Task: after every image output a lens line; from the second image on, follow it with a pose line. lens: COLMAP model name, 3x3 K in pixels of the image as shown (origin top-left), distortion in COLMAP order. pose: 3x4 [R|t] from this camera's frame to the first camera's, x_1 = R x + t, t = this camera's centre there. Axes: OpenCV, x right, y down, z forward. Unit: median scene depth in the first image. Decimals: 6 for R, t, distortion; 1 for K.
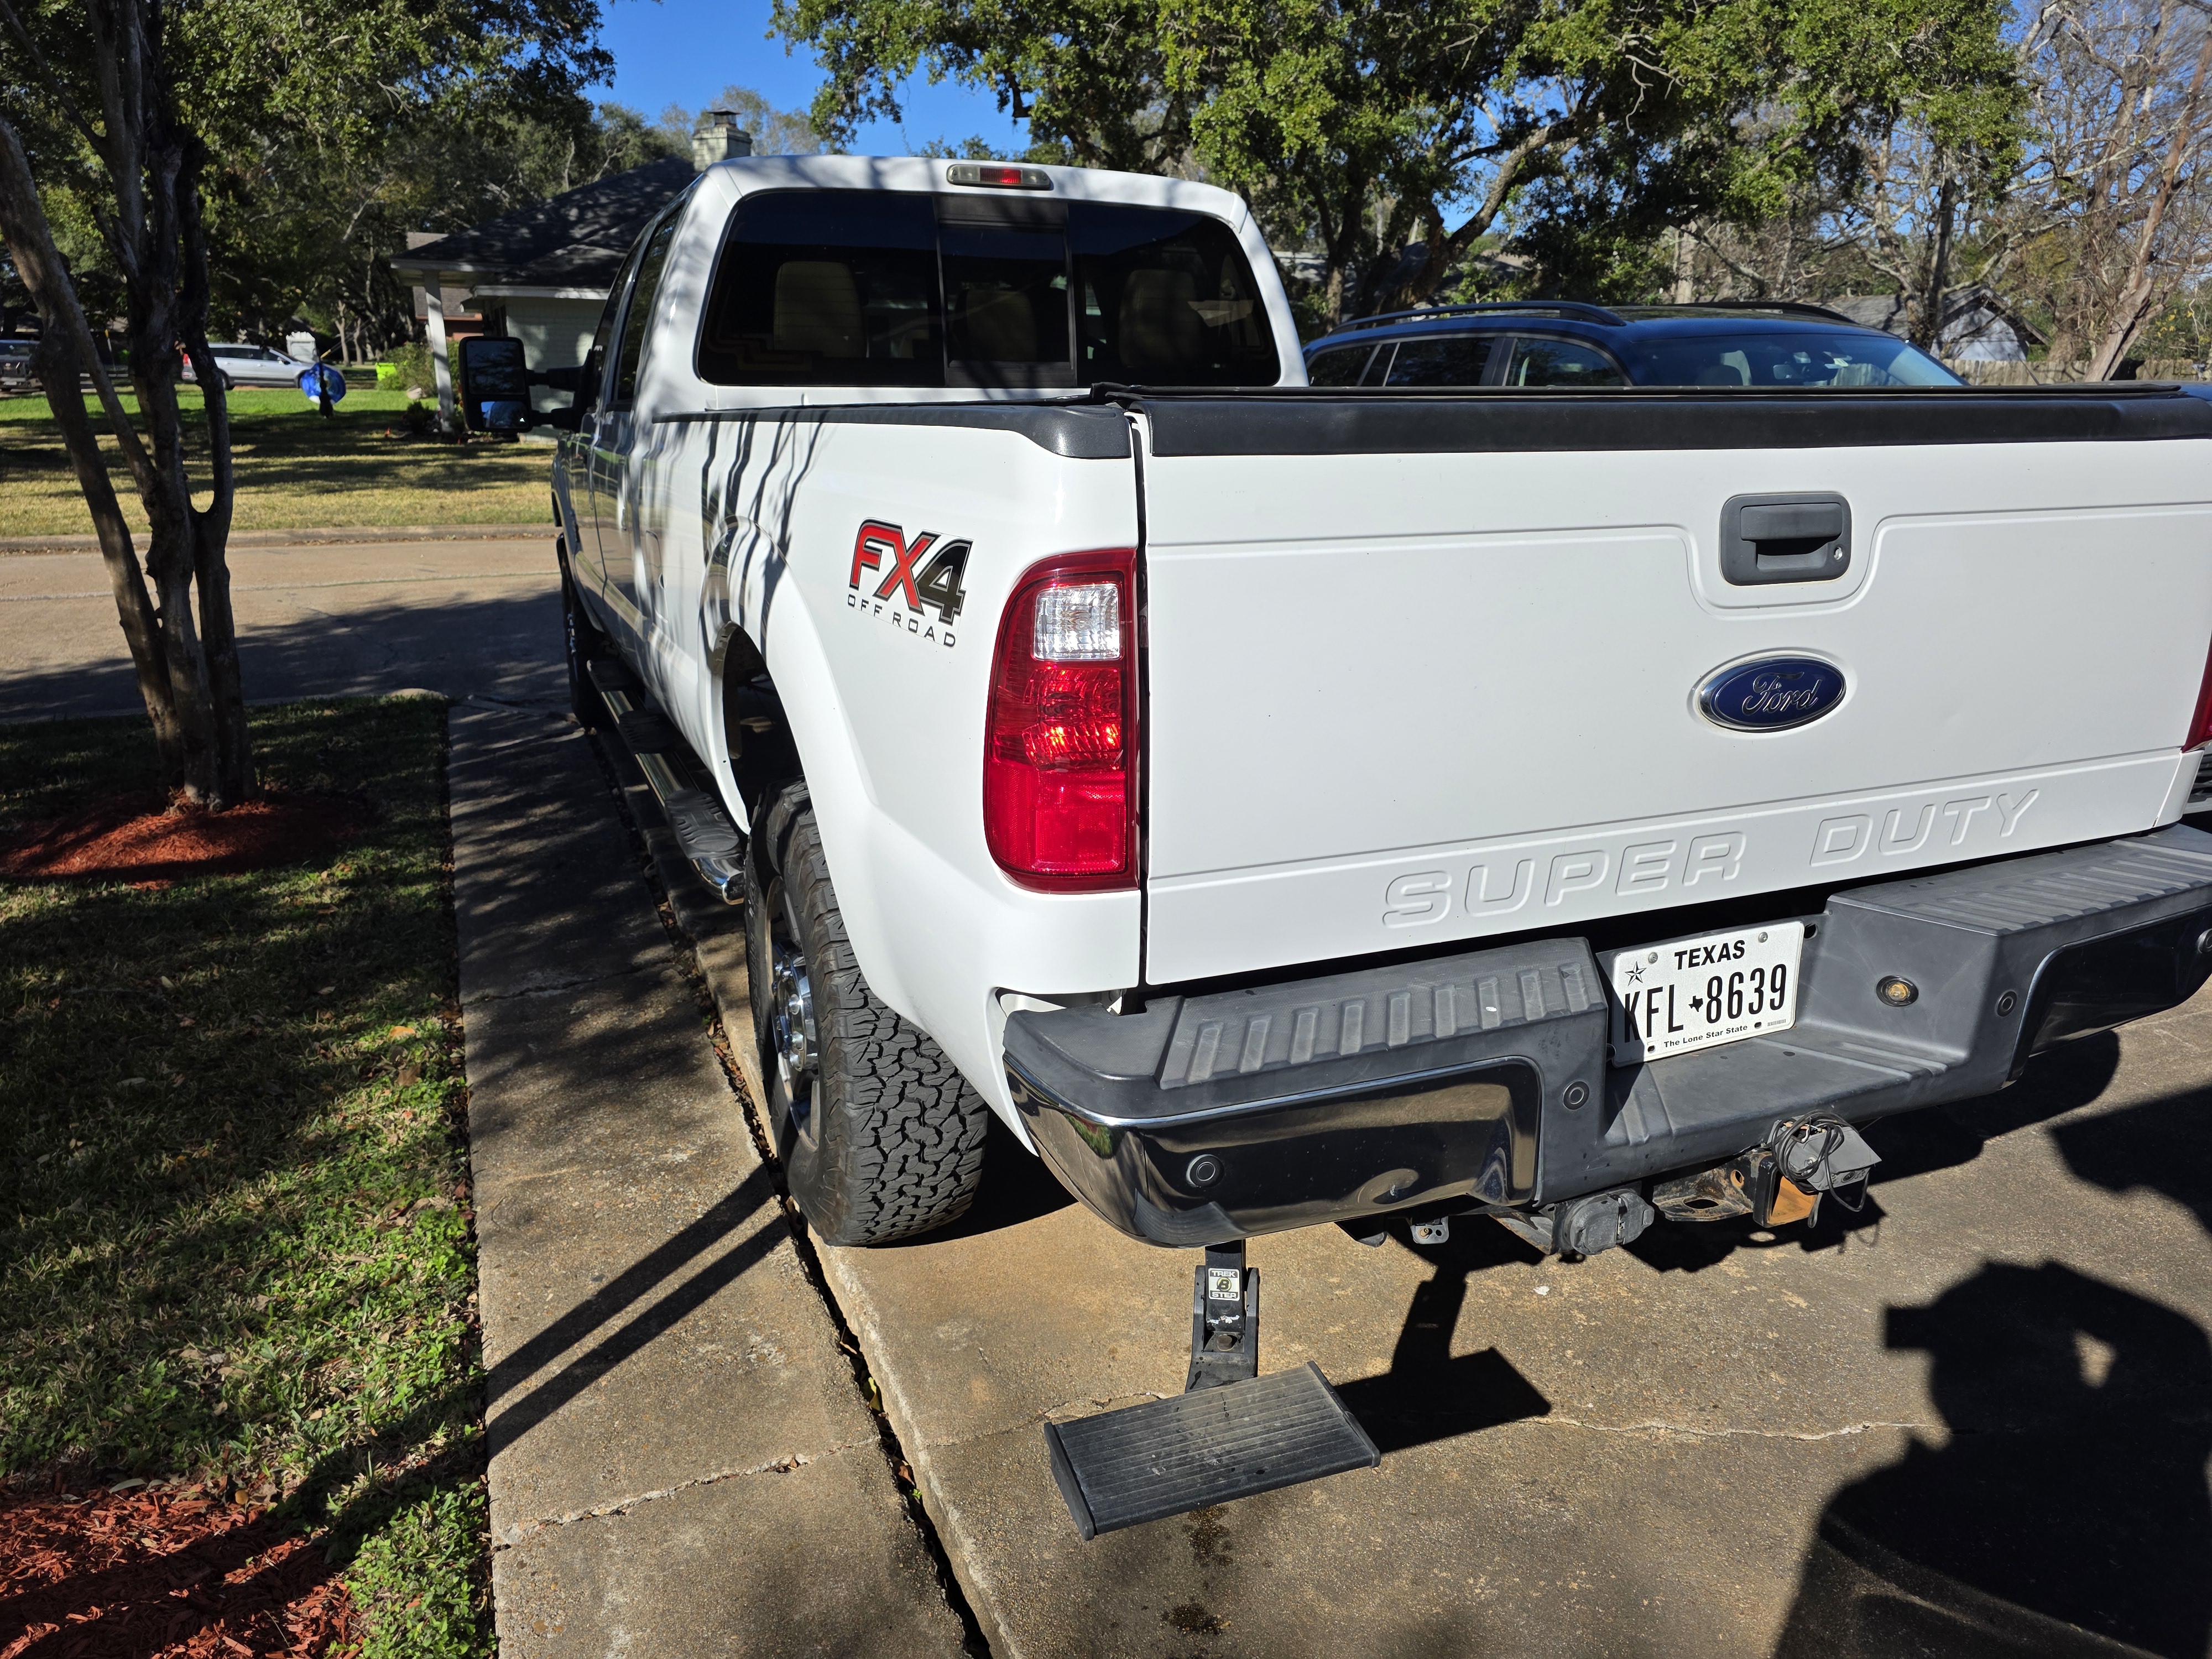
lens RADIAL K [[1478.1, 0, 1106.0], [0, 1478.1, 829.5], [0, 0, 1]] dist [0.058911, -0.055433]
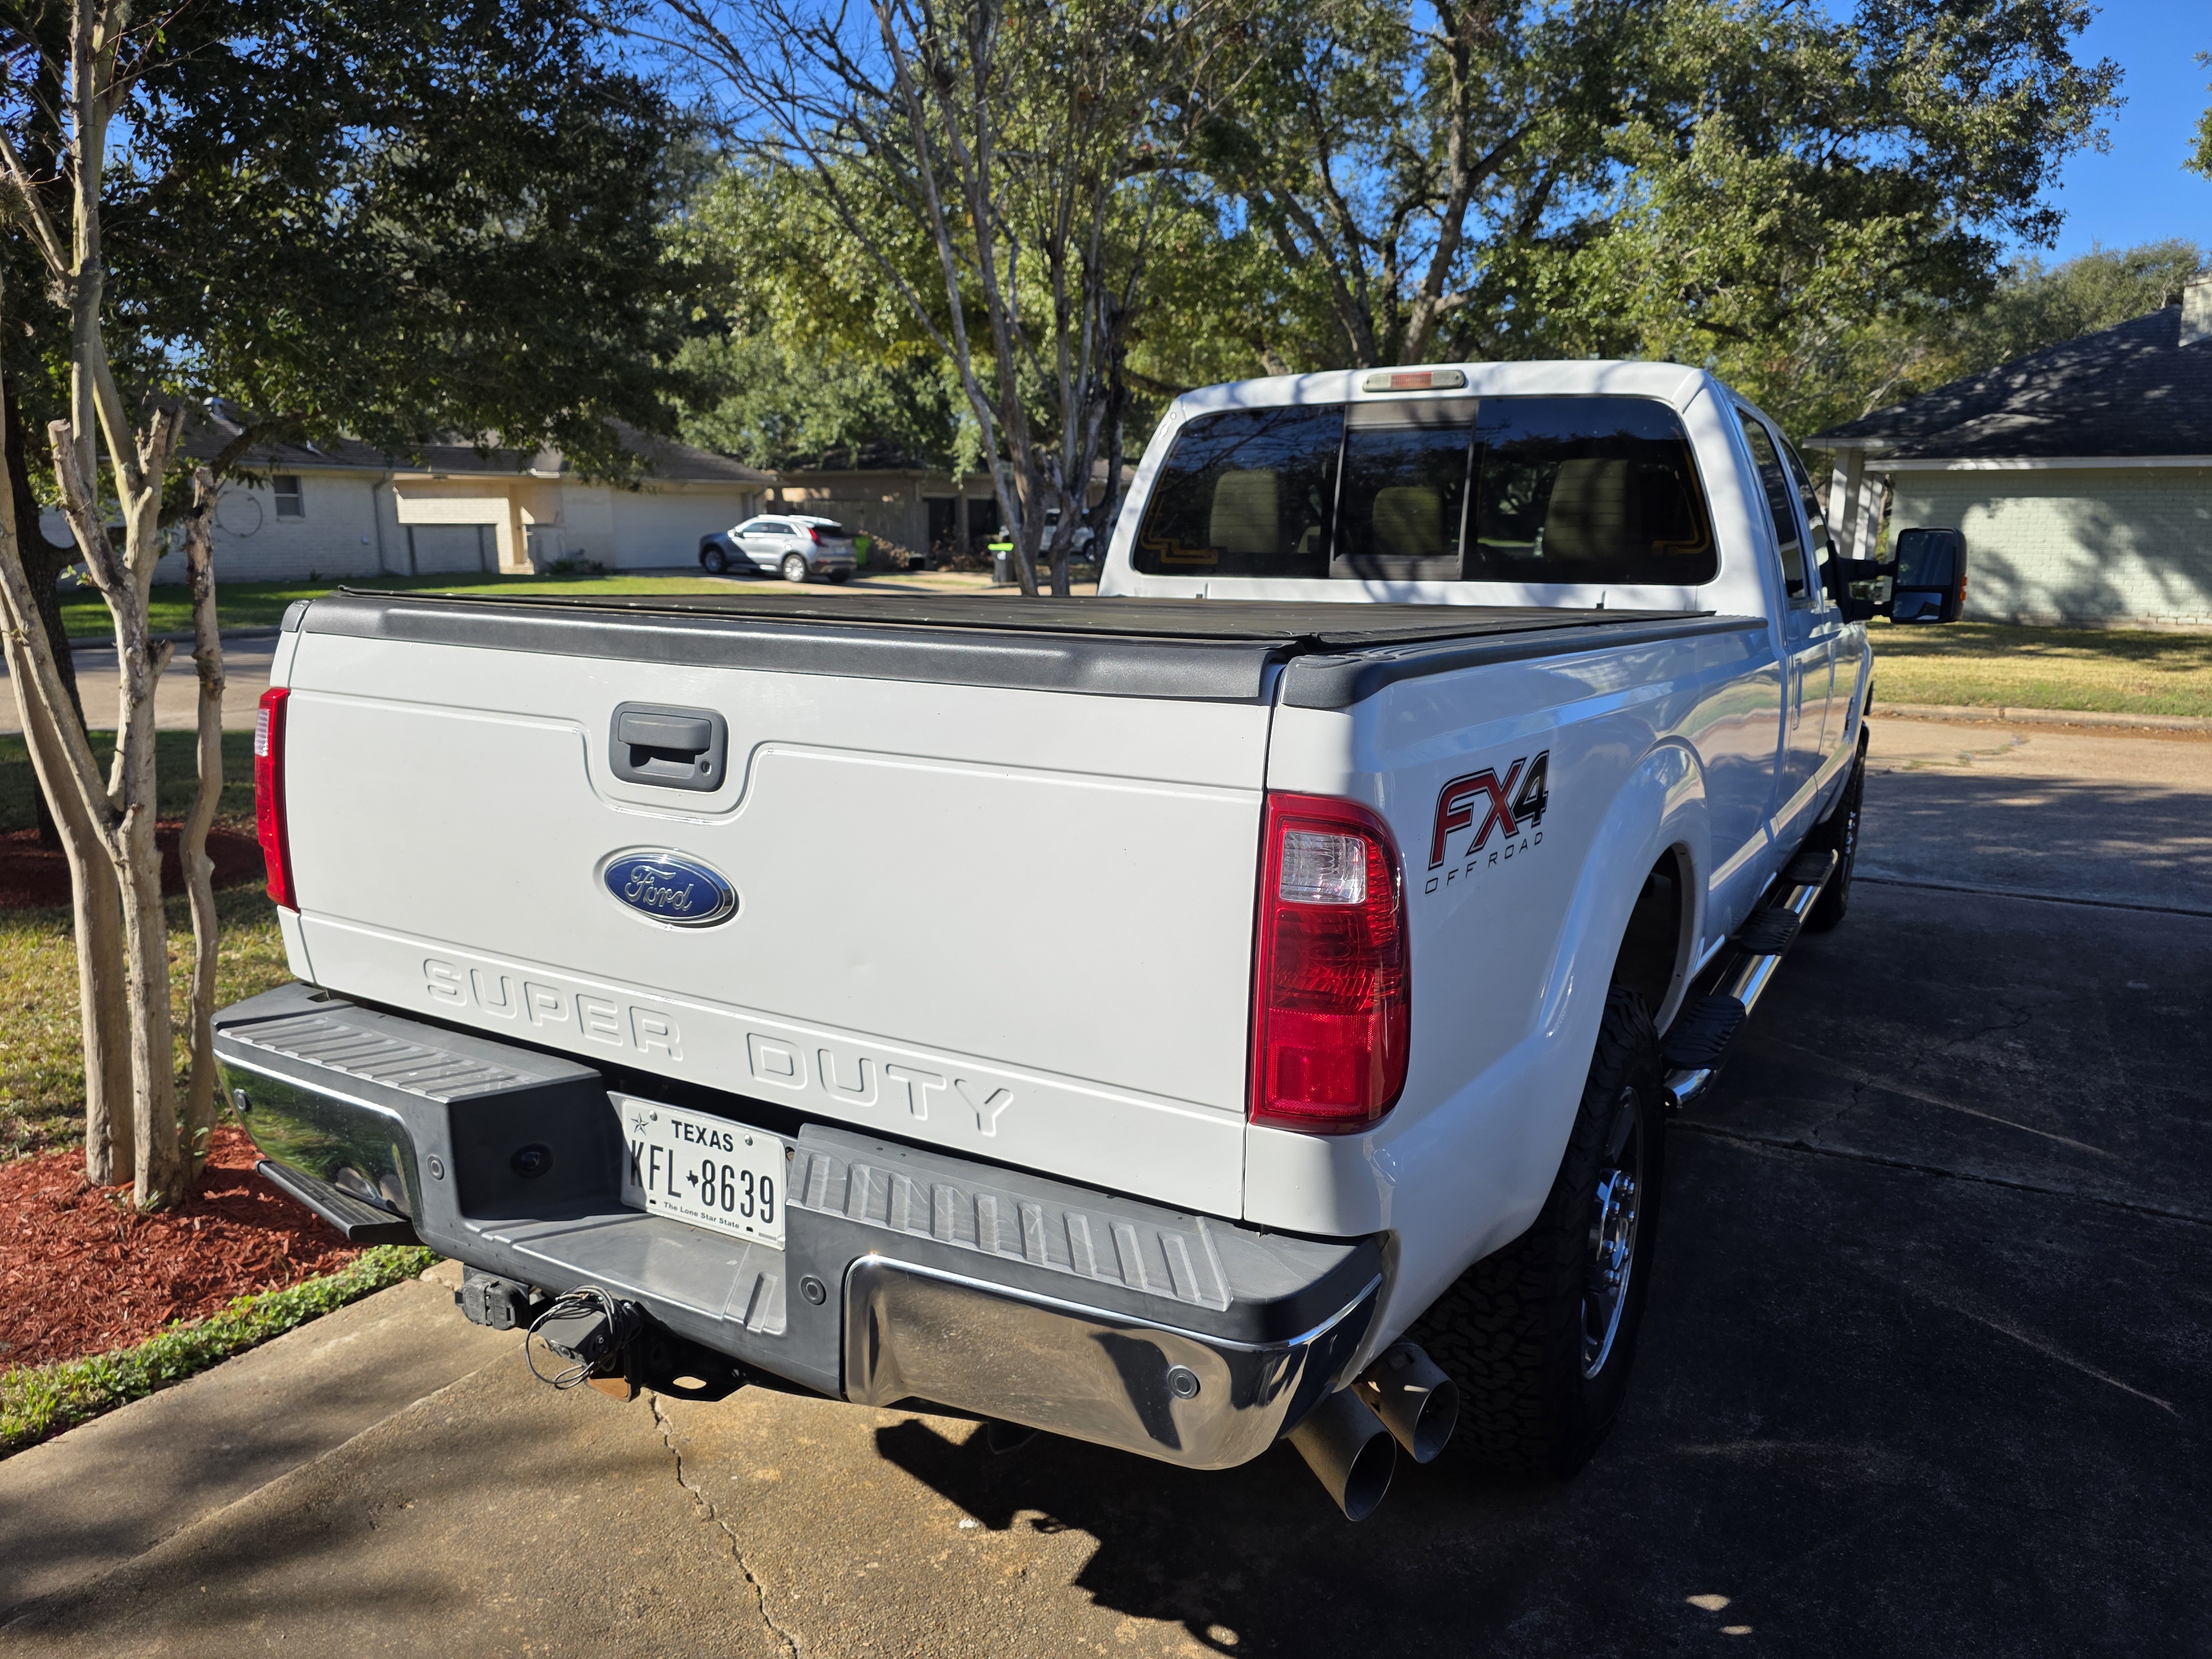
lens RADIAL K [[1505.3, 0, 1106.0], [0, 1505.3, 829.5], [0, 0, 1]] dist [0.001063, 0.000020]
pose [[0.604950, 0.150910, -0.781832, 0.601882], [-0.234235, 0.972159, 0.006405, -0.086962], [0.761031, 0.179258, 0.623456, 0.228273]]
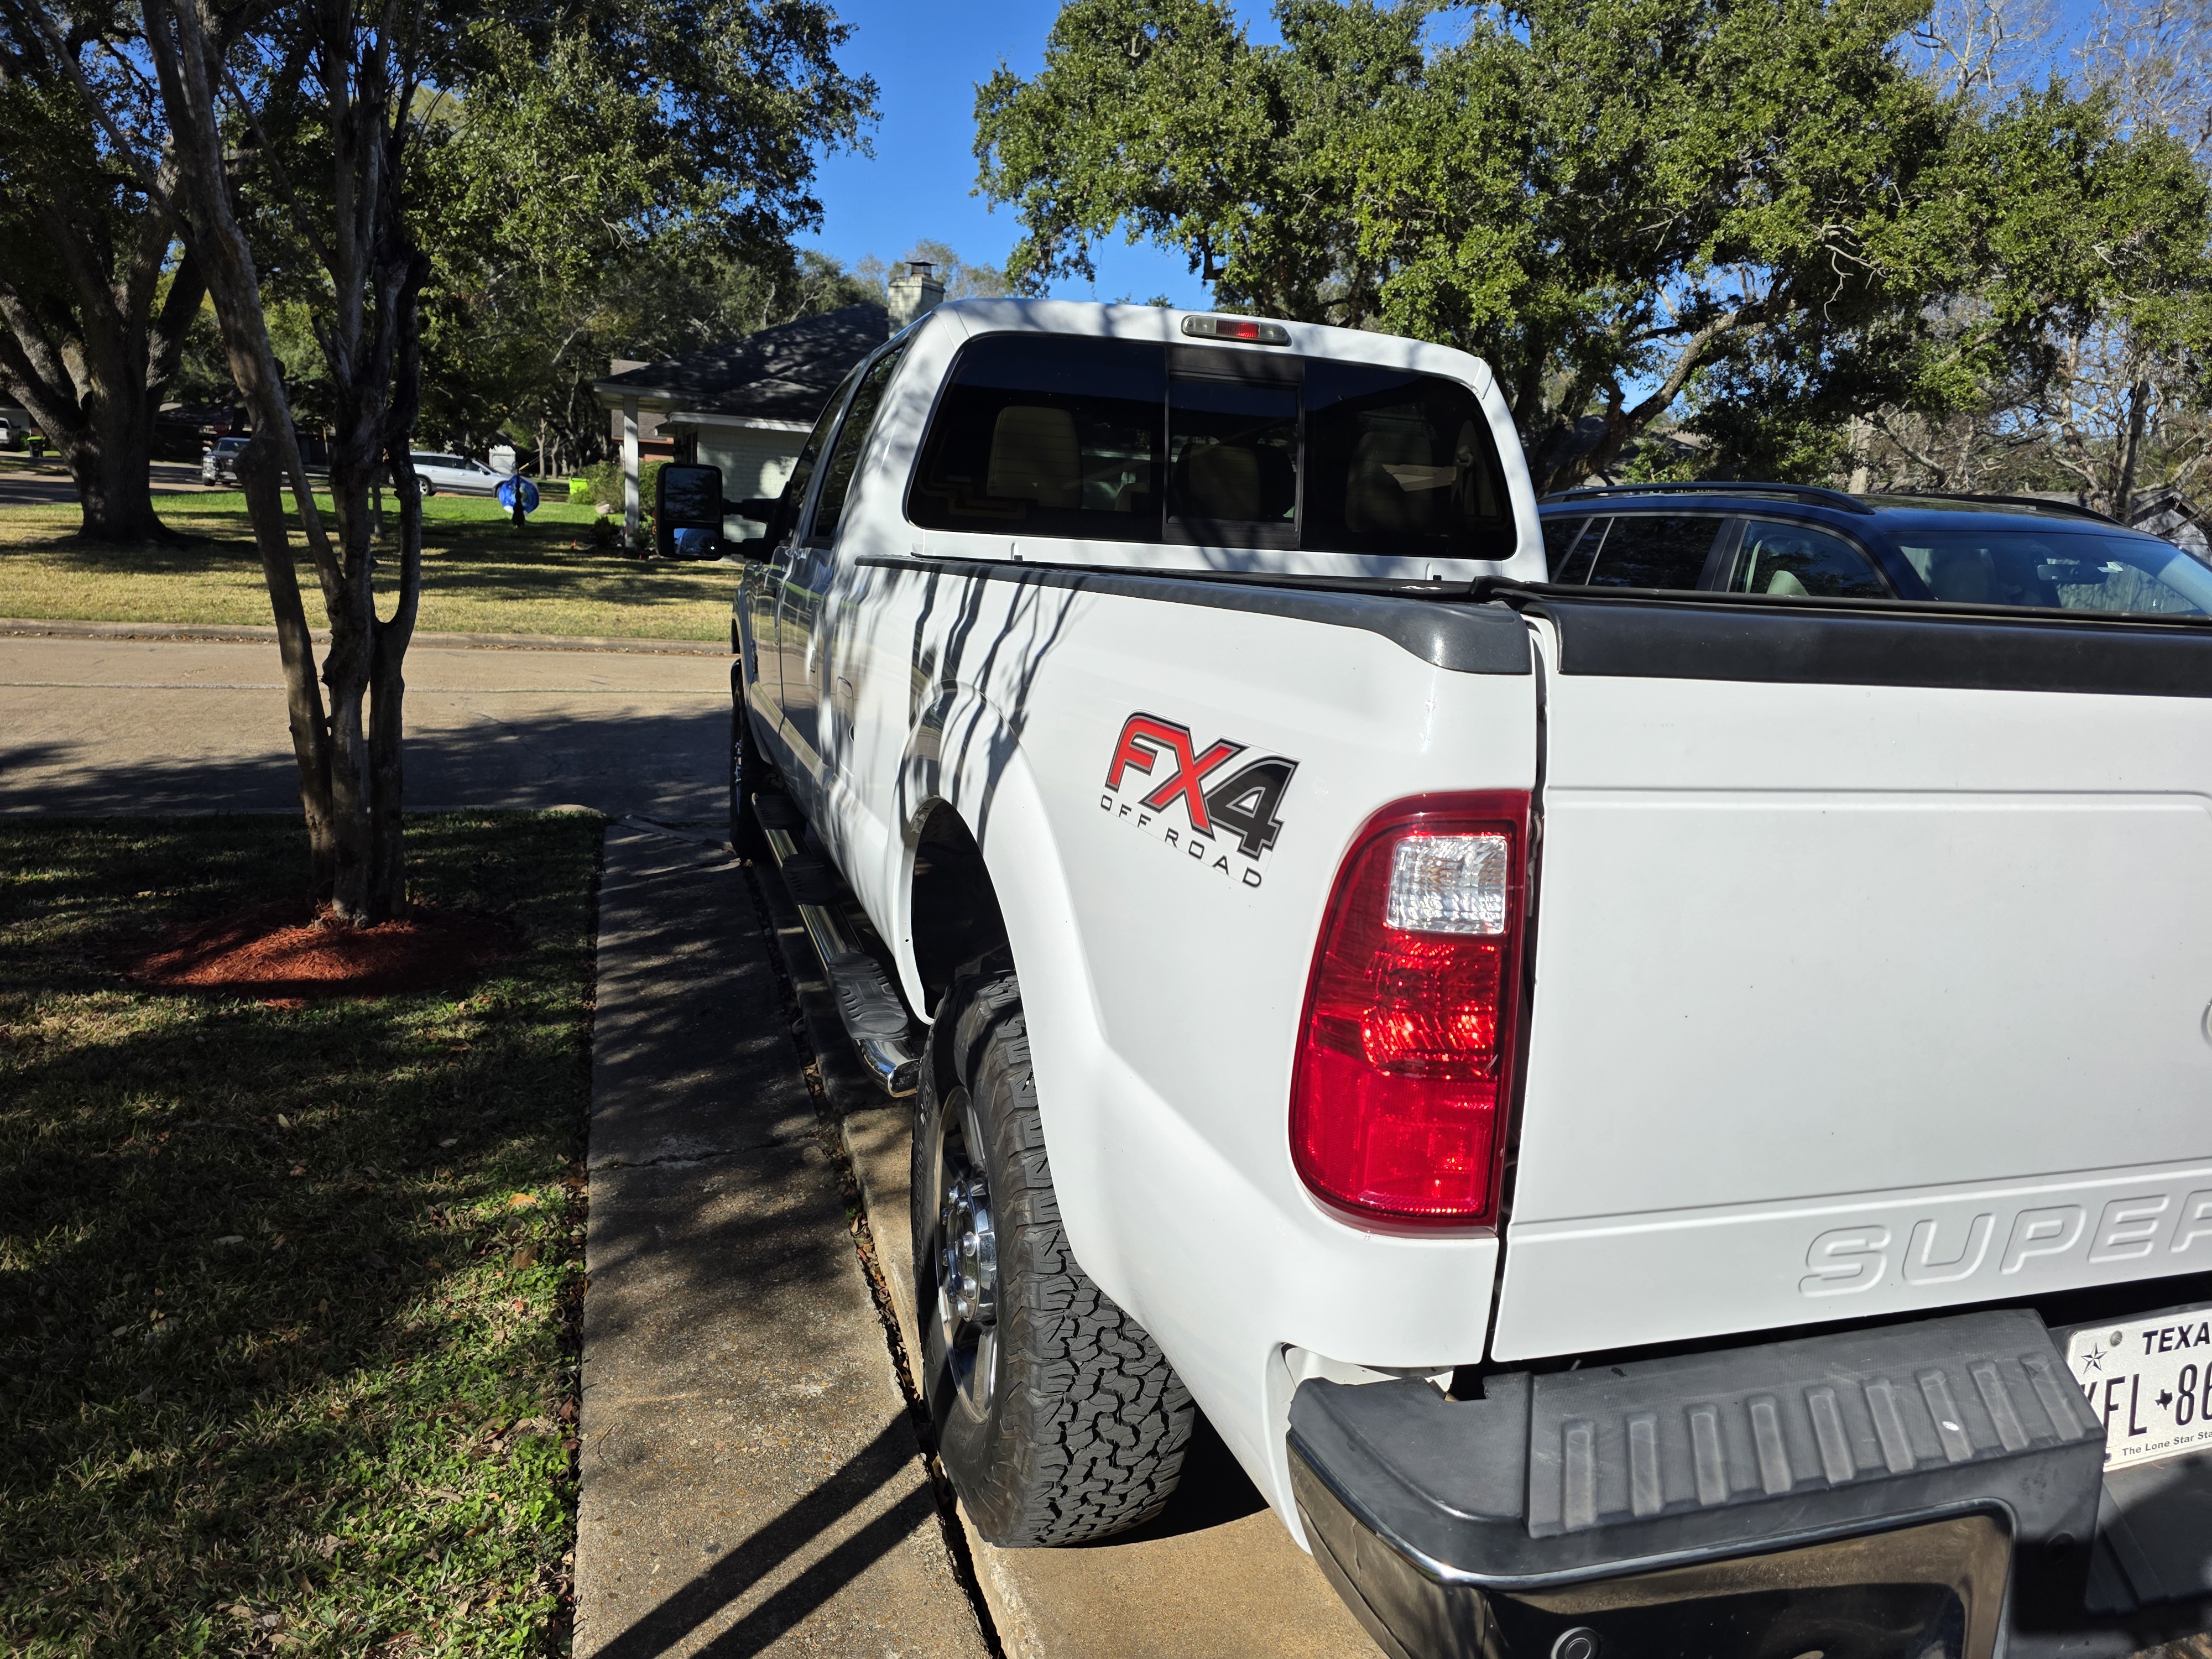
lens RADIAL K [[1483.9, 0, 1148.9], [0, 1483.9, 828.4], [0, 0, 1]] dist [0.055571, -0.050670]
pose [[0.995792, 0.067651, -0.061822, -0.042000], [-0.073163, 0.993093, -0.091724, -0.028884], [0.055190, 0.095861, 0.993864, 0.077098]]
